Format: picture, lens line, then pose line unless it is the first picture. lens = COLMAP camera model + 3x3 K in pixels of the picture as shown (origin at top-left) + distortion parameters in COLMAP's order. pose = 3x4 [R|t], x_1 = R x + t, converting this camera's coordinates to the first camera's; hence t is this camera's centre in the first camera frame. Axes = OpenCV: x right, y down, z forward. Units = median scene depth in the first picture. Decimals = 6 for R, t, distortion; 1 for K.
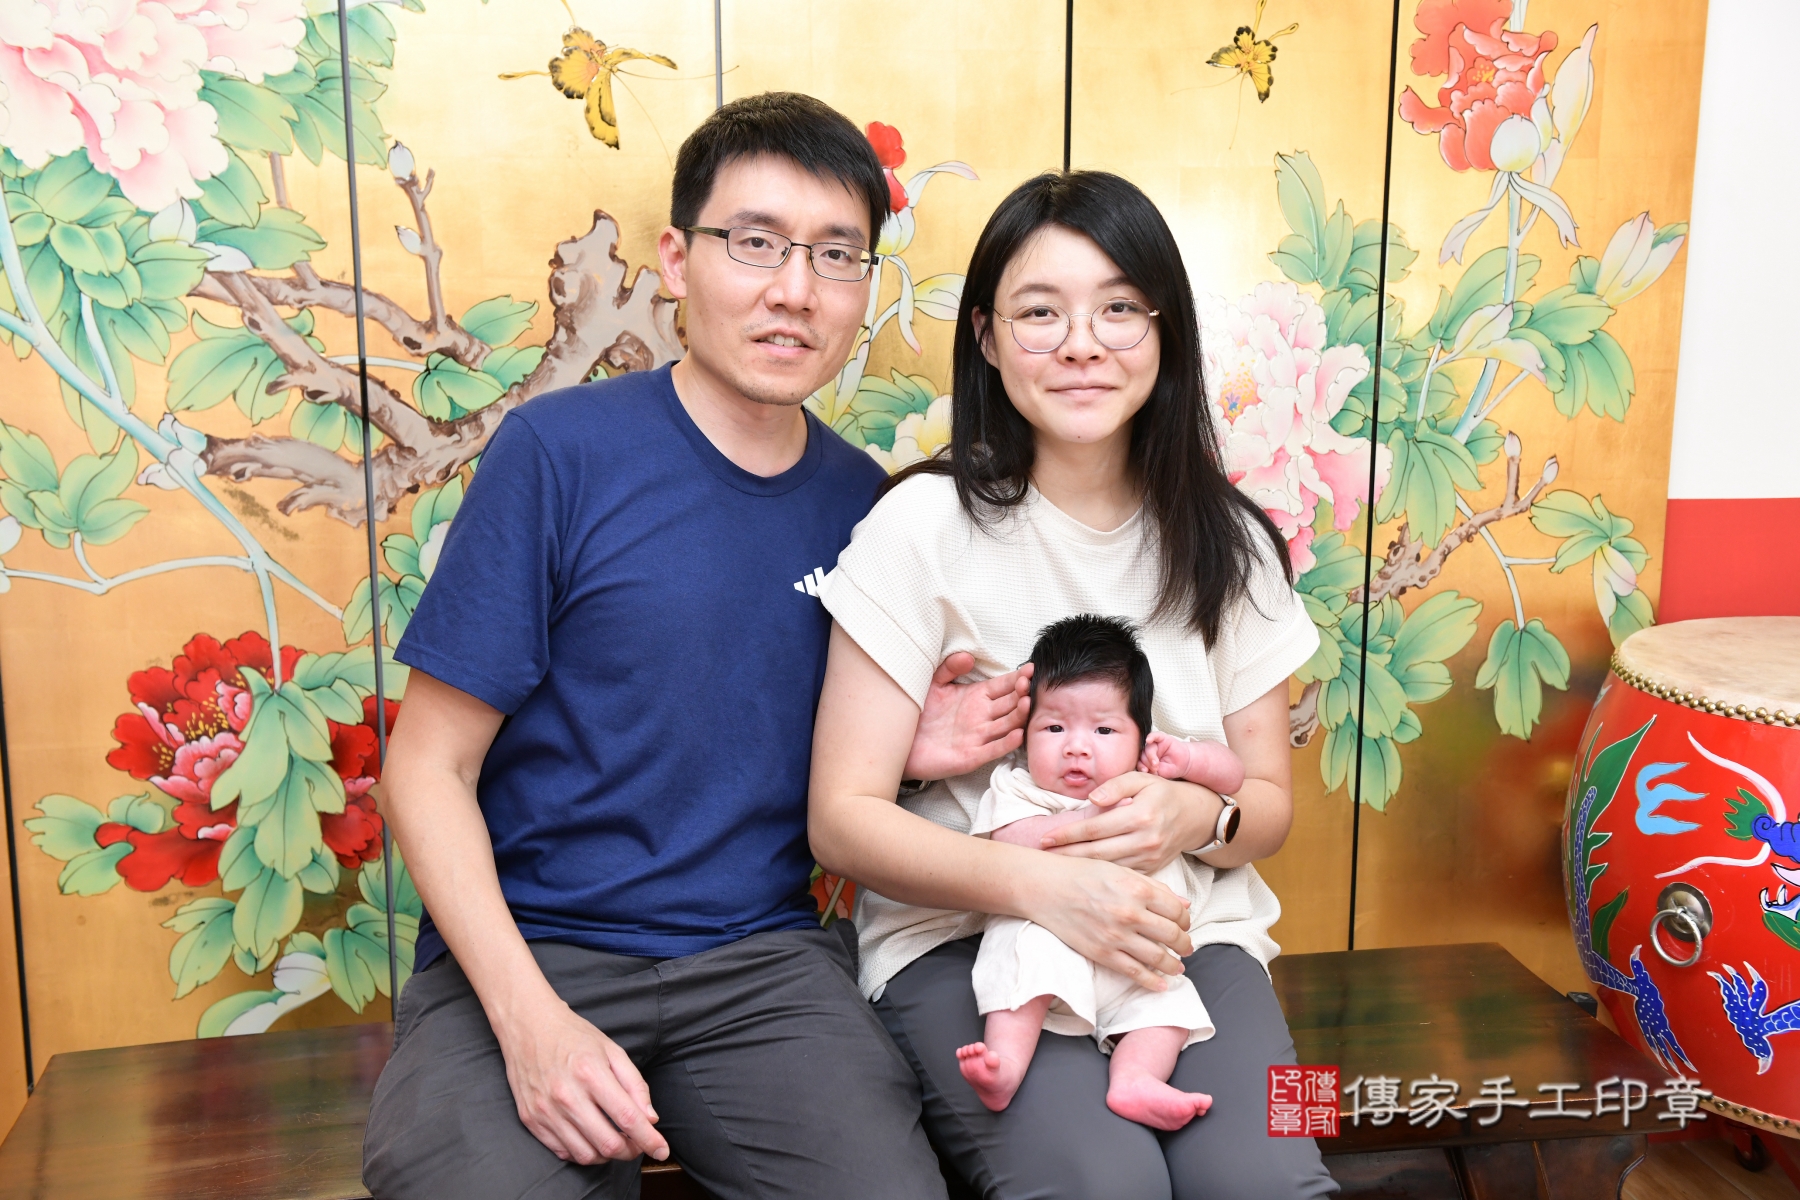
lens RADIAL K [[1860.7, 0, 914.1], [0, 1860.7, 599.8], [0, 0, 1]] dist [0.038586, 0.000000]
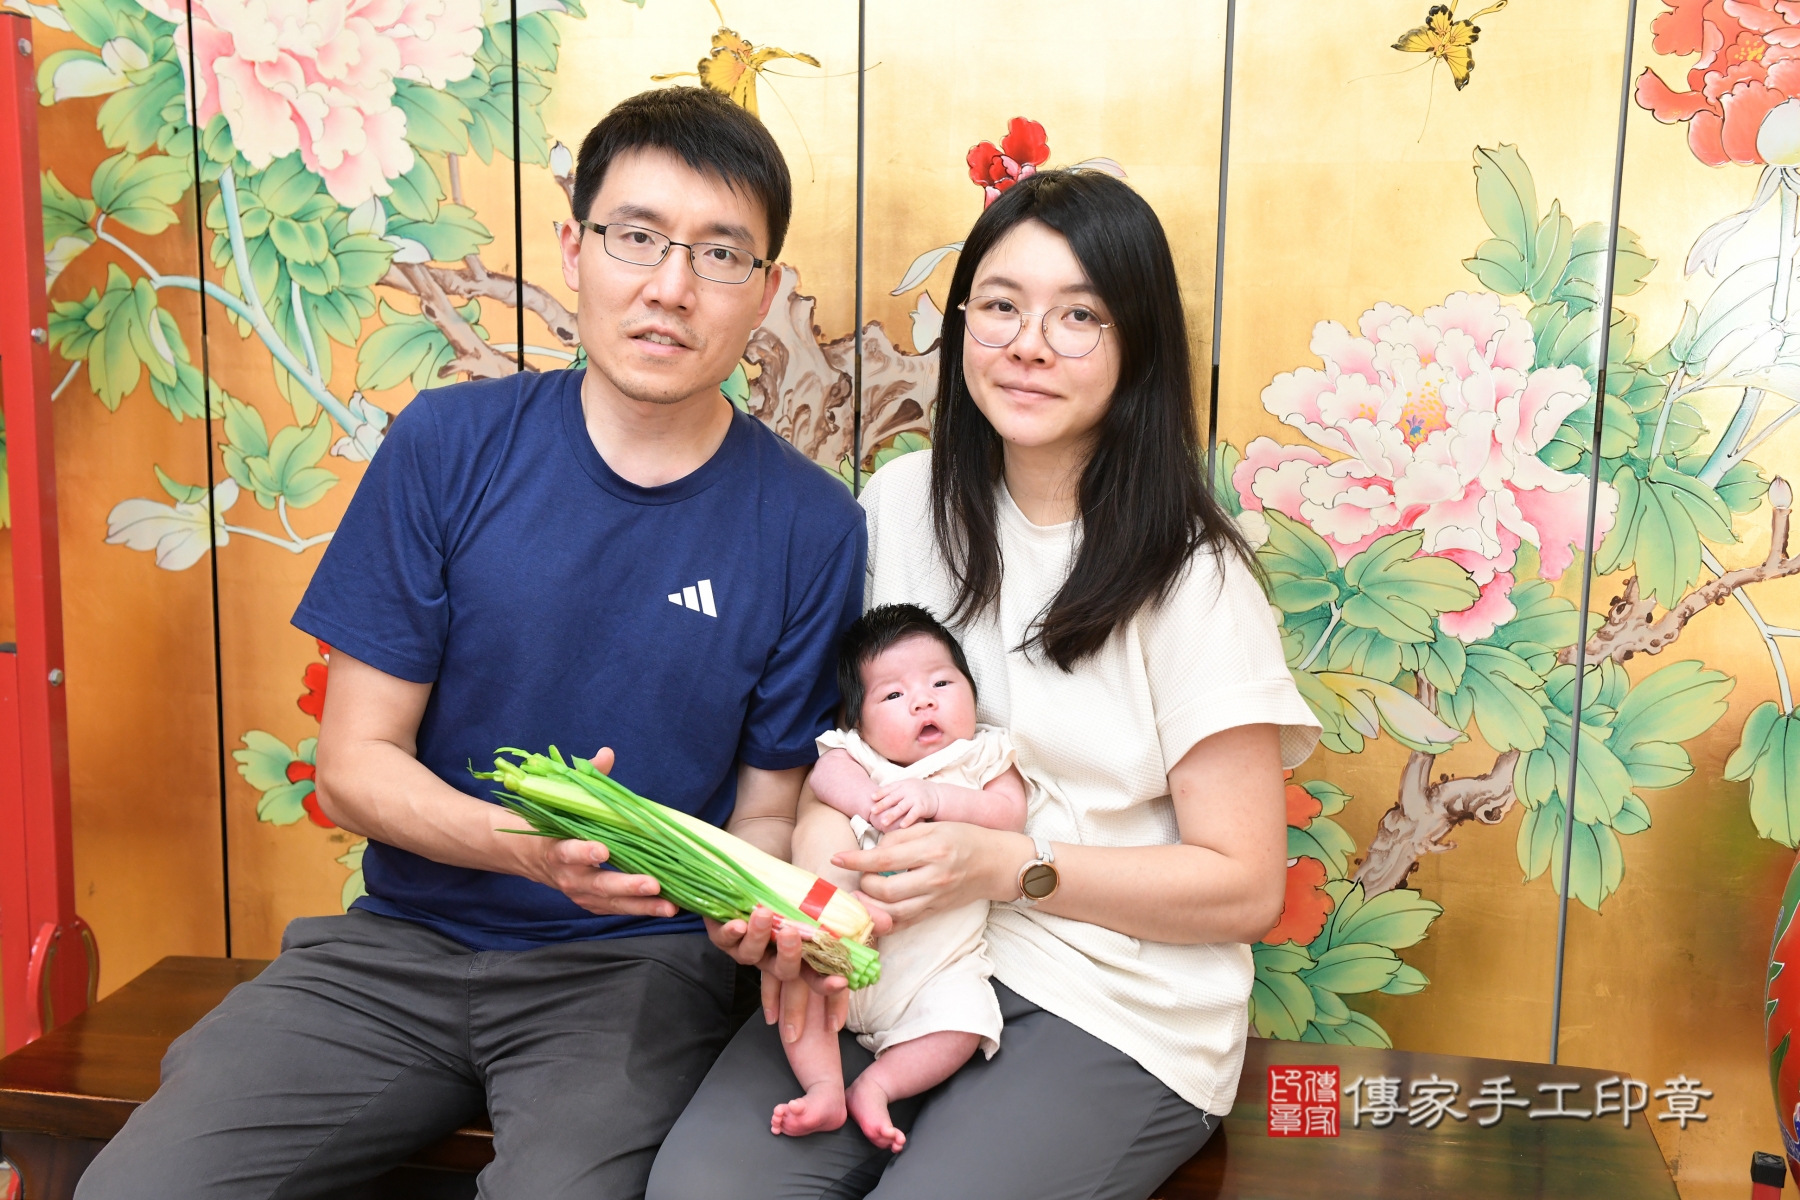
lens RADIAL K [[1928.9, 0, 900.8], [0, 1928.9, 579.1], [0, 0, 1]] dist [0.040052, 0.000000]
pose [[0.933581, 0.072979, -0.350857, 0.297049], [-0.078955, 0.996874, -0.002735, -0.012456], [0.349561, 0.030255, 0.936425, 0.057148]]
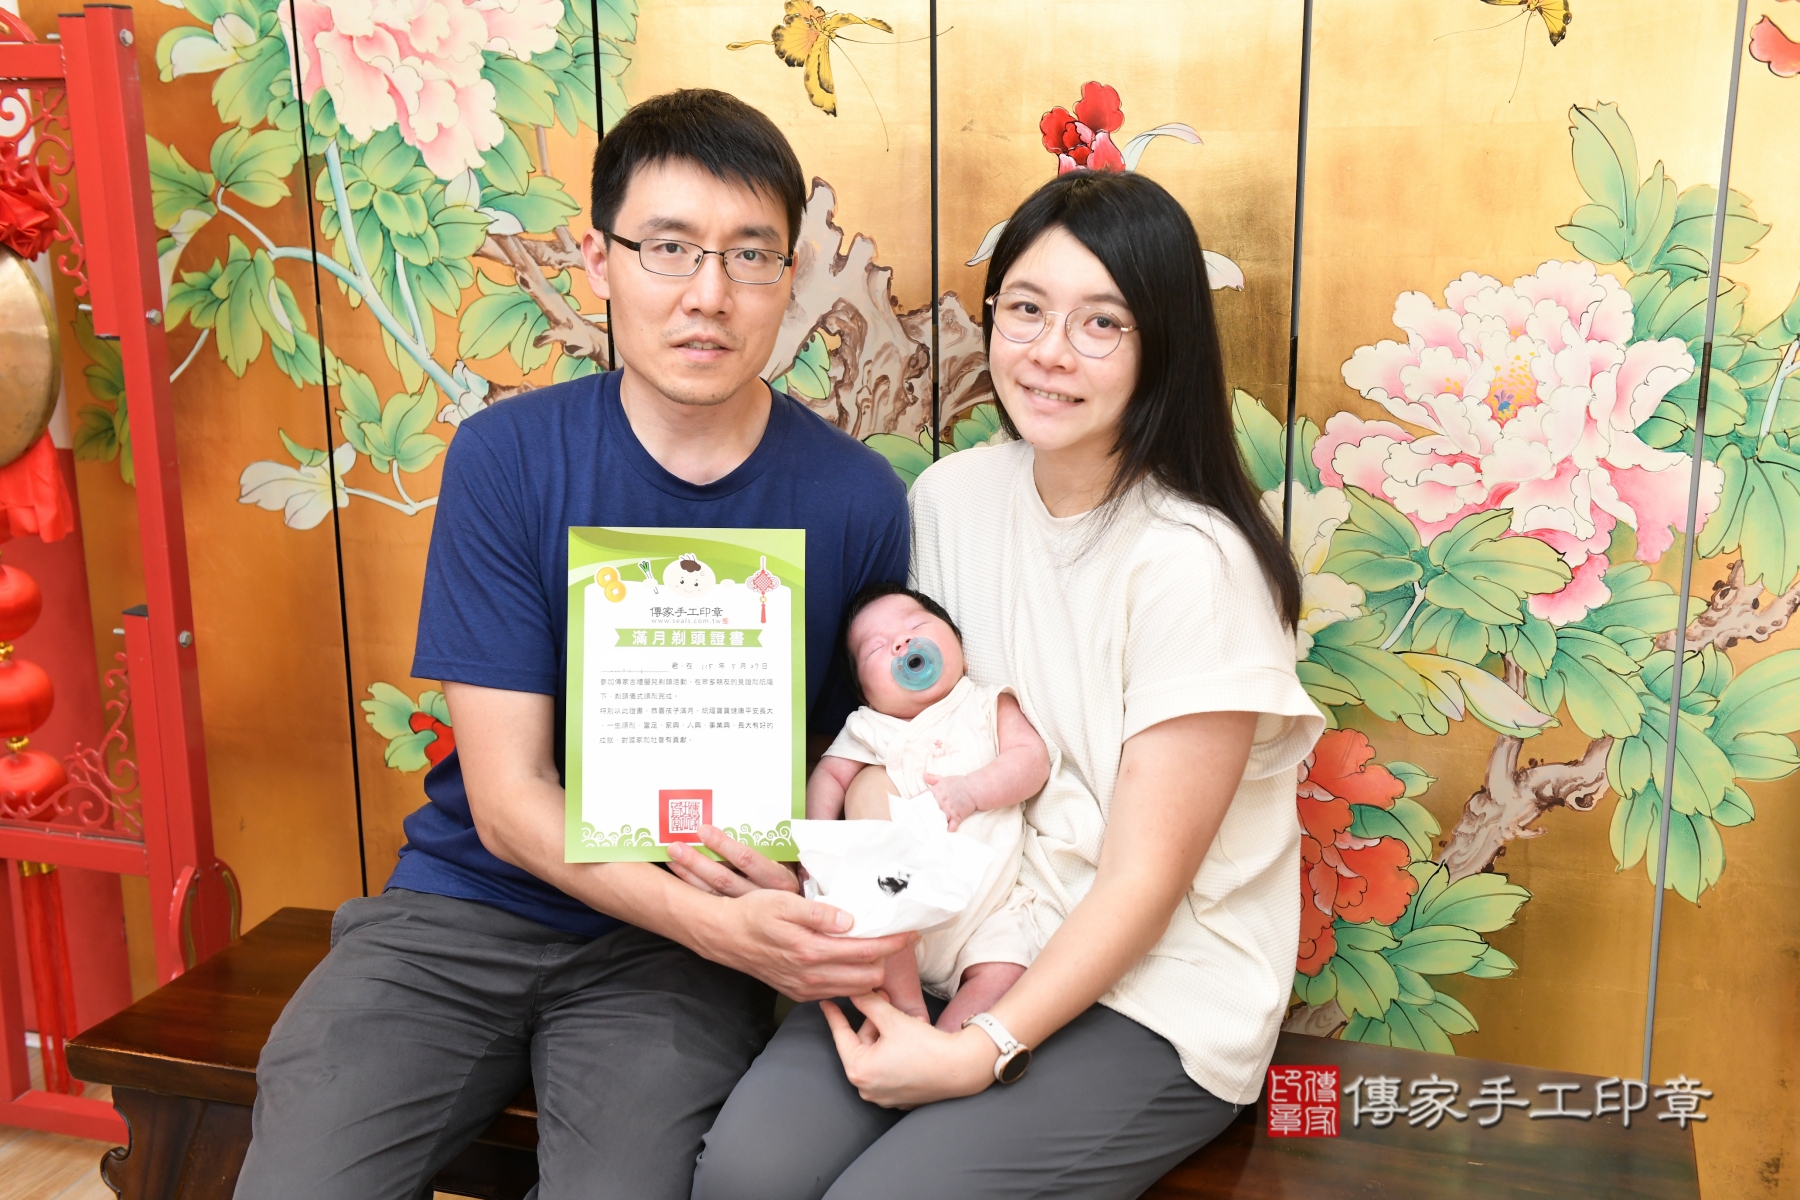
lens RADIAL K [[1954.5, 0, 915.8], [0, 1954.5, 590.6], [0, 0, 1]] dist [0.058131, 0.000000]
pose [[0.879045, 0.109687, -0.463949, 0.395038], [-0.076941, 0.993056, 0.088998, -0.087111], [0.470489, -0.042537, 0.881380, 0.087864]]
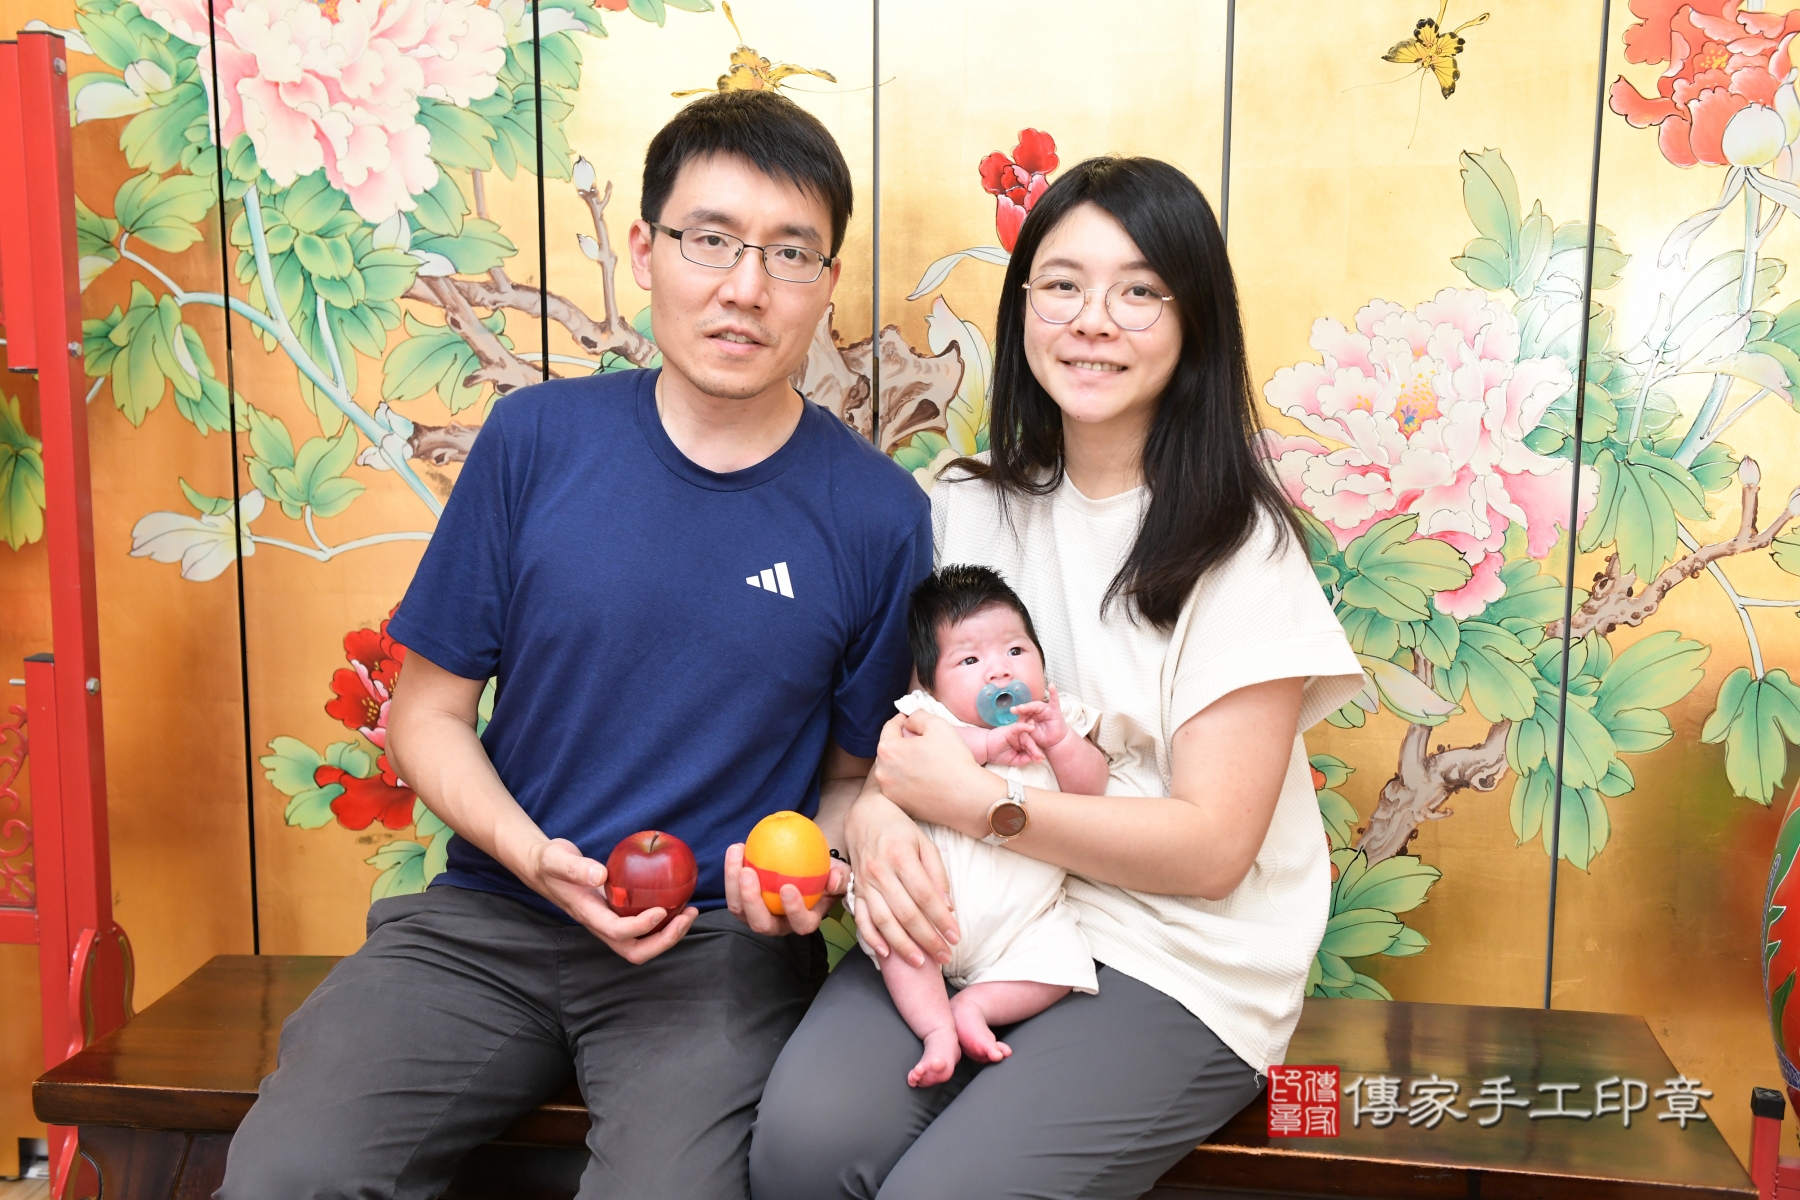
lens RADIAL K [[1860.7, 0, 892.6], [0, 1860.7, 581.4], [0, 0, 1]] dist [0.038586, 0.000000]
pose [[0.953279, 0.047831, -0.298280, 0.227482], [-0.056898, 0.998142, -0.021784, 0.014149], [0.296684, 0.037738, 0.954230, 0.028451]]
